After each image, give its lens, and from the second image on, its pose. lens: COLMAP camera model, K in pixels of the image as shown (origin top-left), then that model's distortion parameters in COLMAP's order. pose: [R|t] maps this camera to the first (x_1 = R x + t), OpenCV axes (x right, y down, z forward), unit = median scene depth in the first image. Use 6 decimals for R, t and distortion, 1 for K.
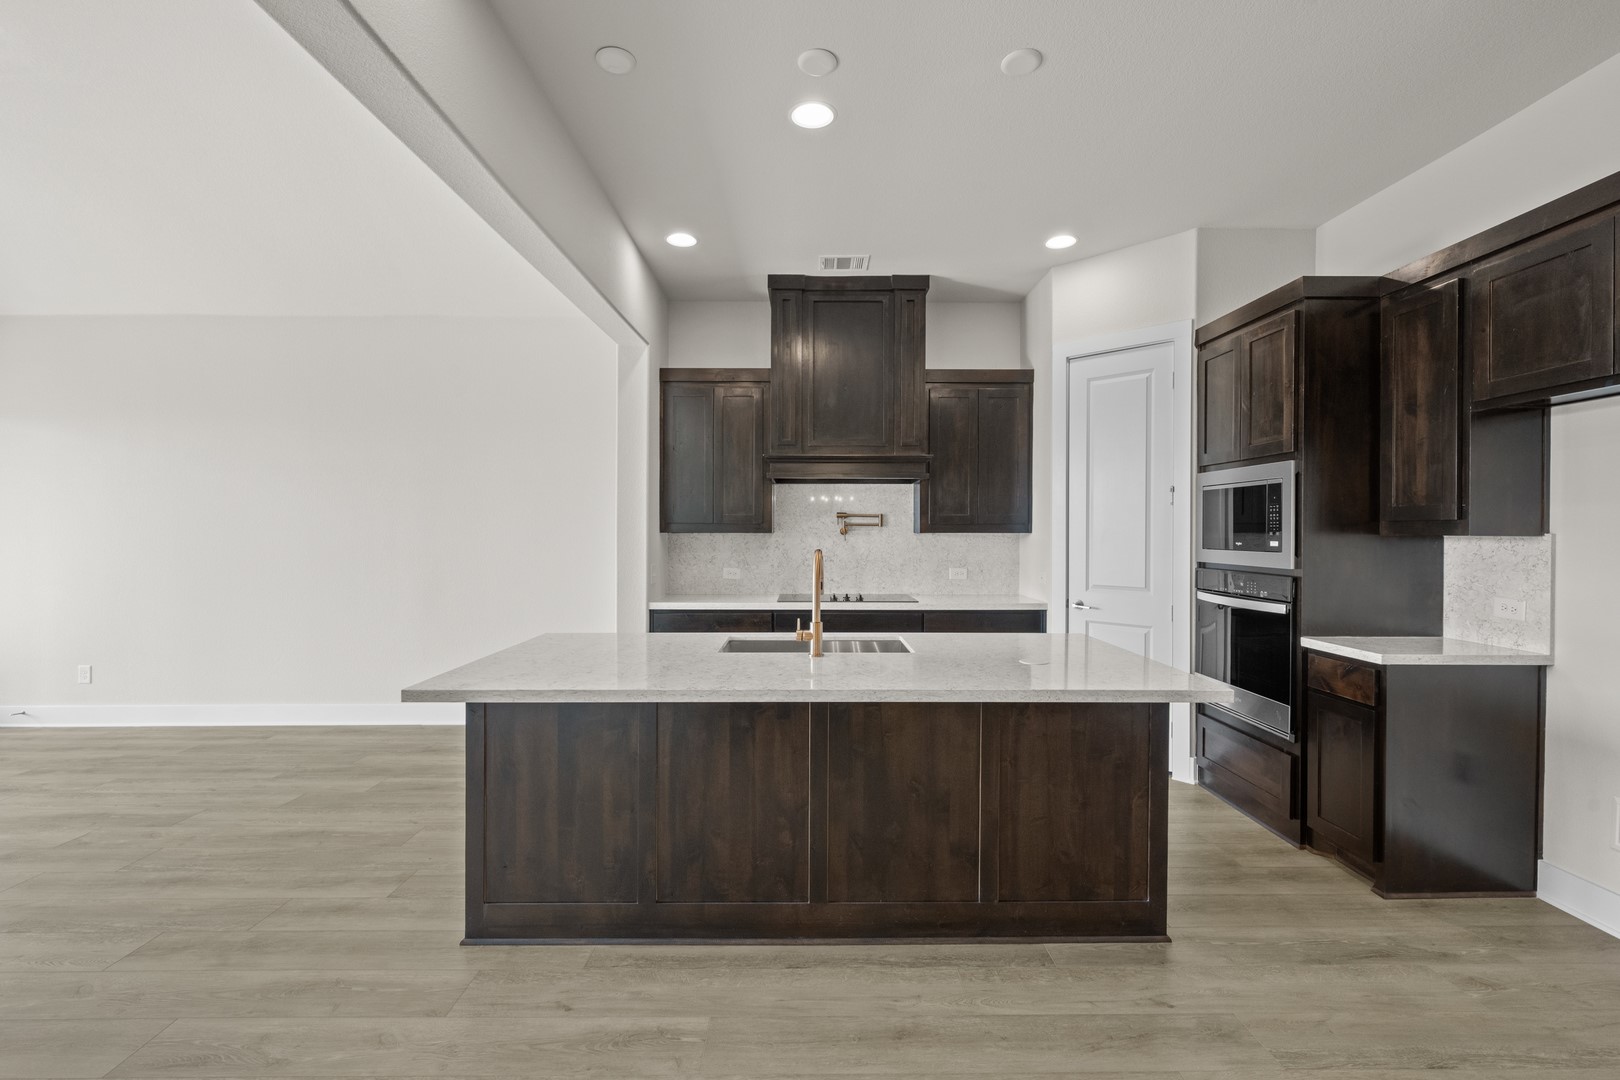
lens RADIAL K [[662.1, 0, 813.2], [0, 662.1, 535.5], [0, 0, 1]] dist [0.004406, 0.000401]
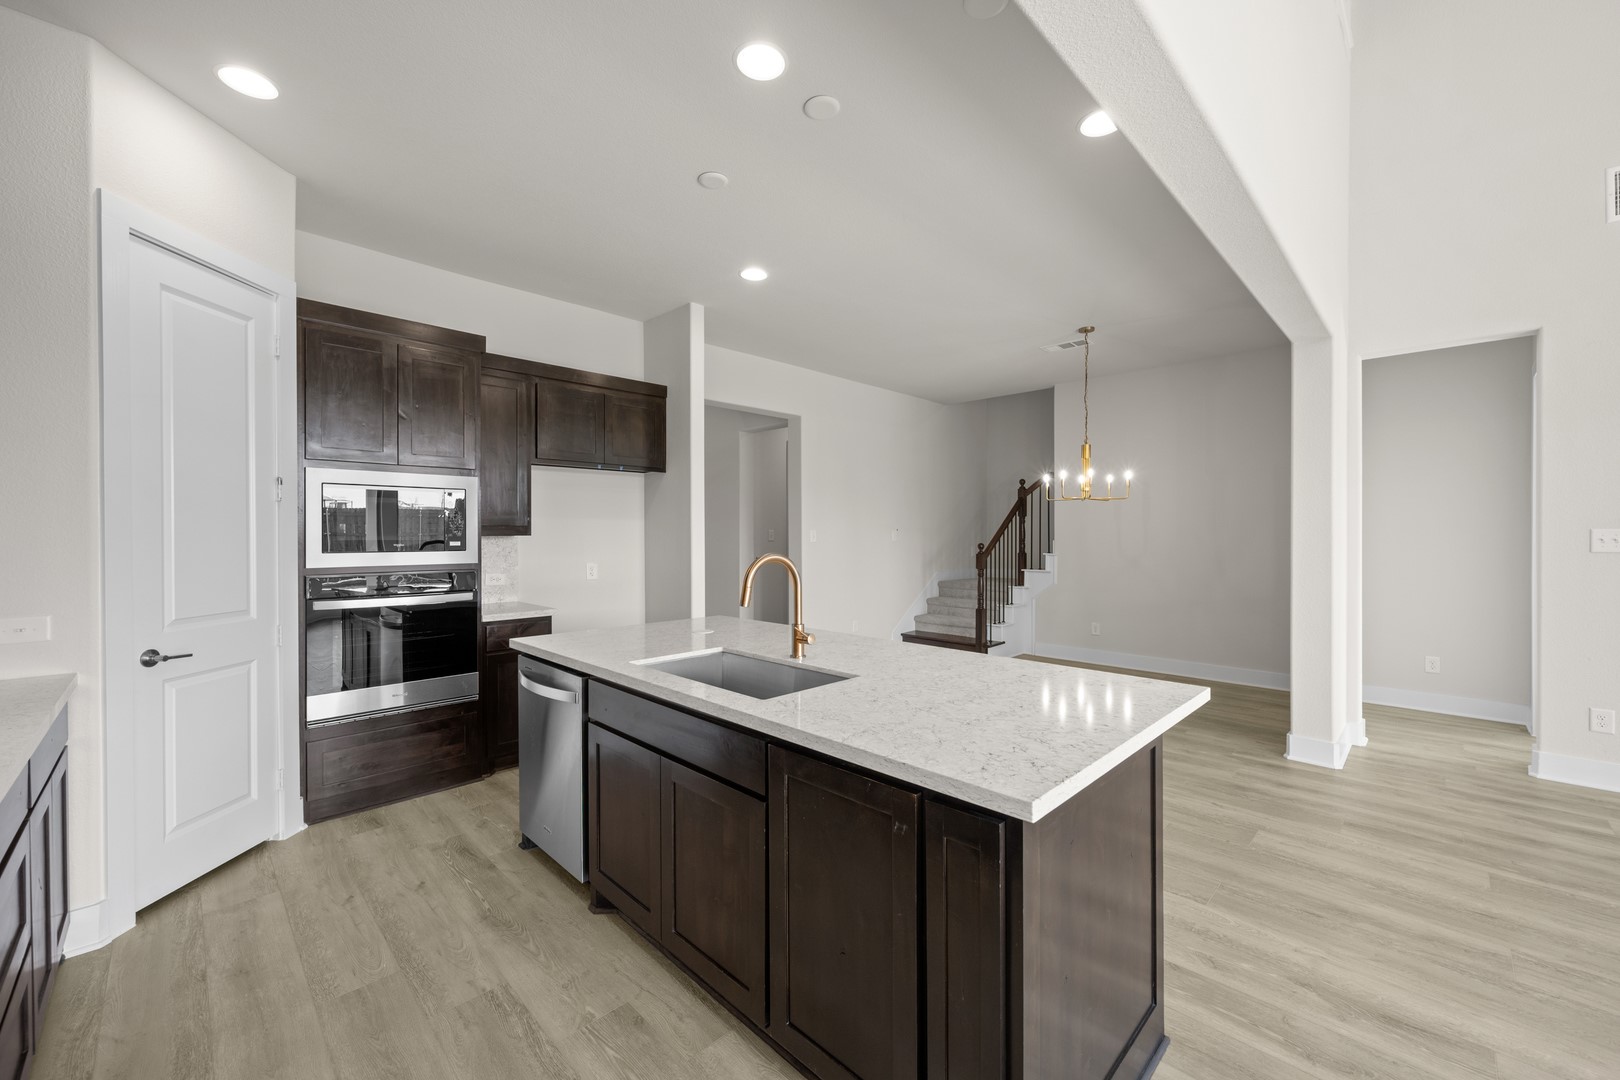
lens RADIAL K [[636.6, 0, 803.5], [0, 636.6, 537.5], [0, 0, 1]] dist [0.001239, 0.000023]
pose [[-0.689646, -0.006035, 0.724122, -0.581556], [0.002346, 0.999941, 0.010568, -0.008619], [-0.724143, 0.008987, -0.689591, 1.390622]]
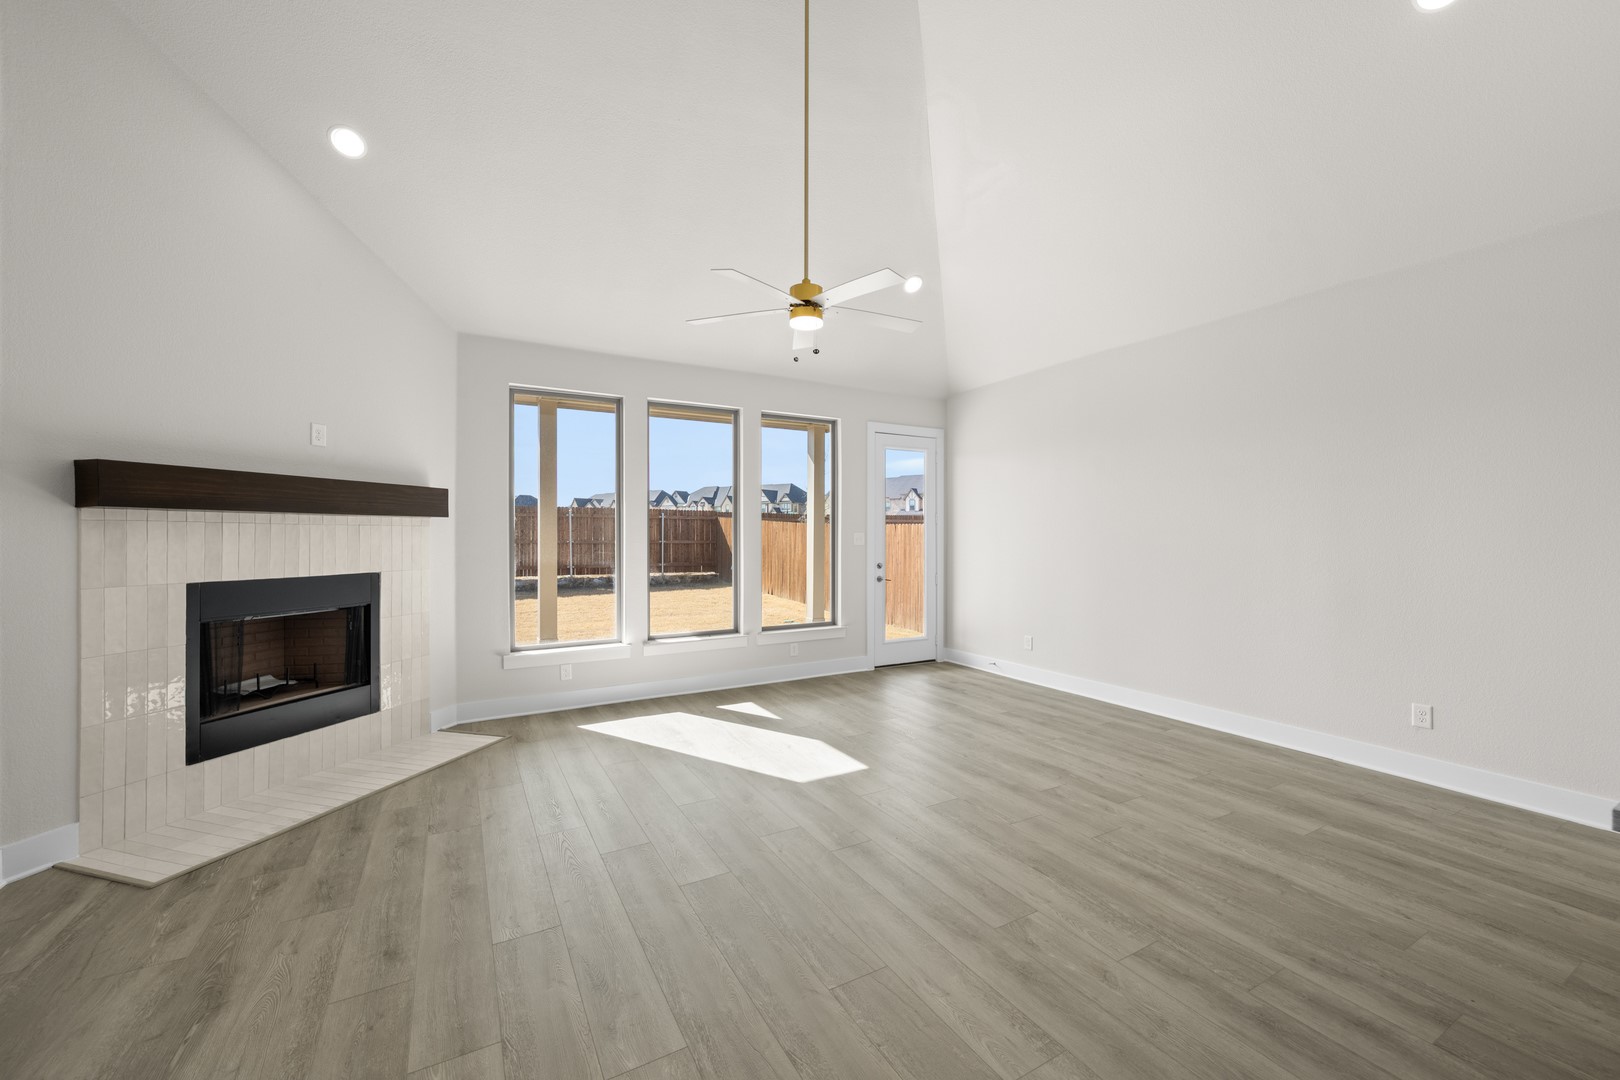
lens RADIAL K [[636.6, 0, 813.1], [0, 636.6, 537.6], [0, 0, 1]] dist [0.001239, 0.000023]
pose [[0.467947, -0.002911, -0.883752, -0.306336], [-0.002609, 0.999986, -0.004676, 0.032469], [0.883753, 0.004494, 0.467933, 0.121042]]
